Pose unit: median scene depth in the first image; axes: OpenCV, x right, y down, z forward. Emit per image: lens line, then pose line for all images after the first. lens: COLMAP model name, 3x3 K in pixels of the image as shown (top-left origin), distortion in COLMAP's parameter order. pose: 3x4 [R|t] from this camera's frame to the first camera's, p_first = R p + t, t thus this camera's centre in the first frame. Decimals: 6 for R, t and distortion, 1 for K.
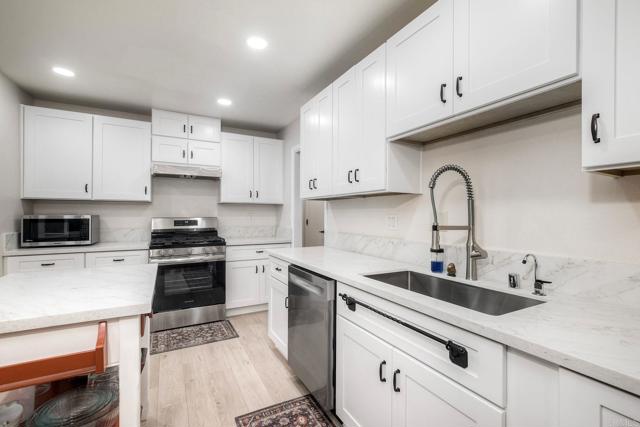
lens RADIAL K [[285.8, 0, 320.0], [0, 285.8, 213.5], [0, 0, 1]] dist [0.002406, 0.000522]
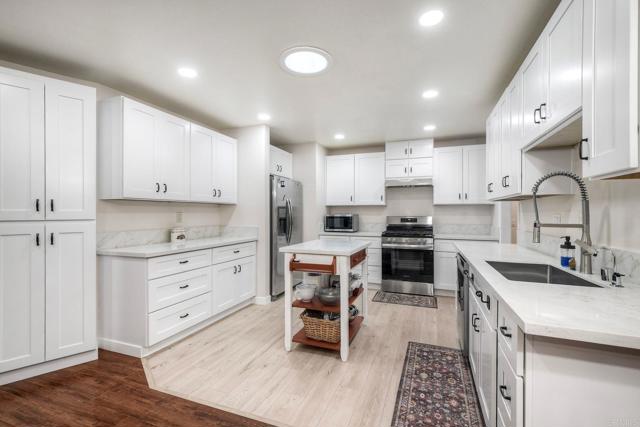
lens RADIAL K [[285.8, 0, 320.0], [0, 285.8, 213.5], [0, 0, 1]] dist [0.002406, 0.000522]
pose [[0.649586, -0.001148, -0.760287, 0.361172], [0.003037, 0.999995, 0.001086, -0.002050], [0.760282, -0.003015, 0.649587, -0.249797]]
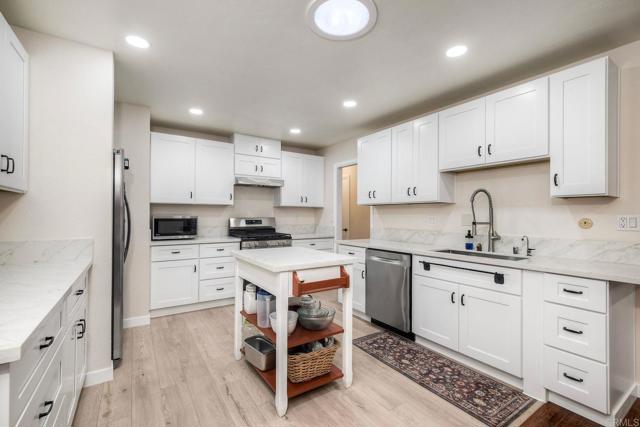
lens RADIAL K [[285.8, 0, 320.0], [0, 285.8, 213.5], [0, 0, 1]] dist [0.002406, 0.000522]
pose [[0.995668, 0.003304, 0.092920, -0.371024], [-0.002967, 0.999989, -0.003765, -0.001260], [-0.092931, 0.003473, 0.995667, -0.363050]]
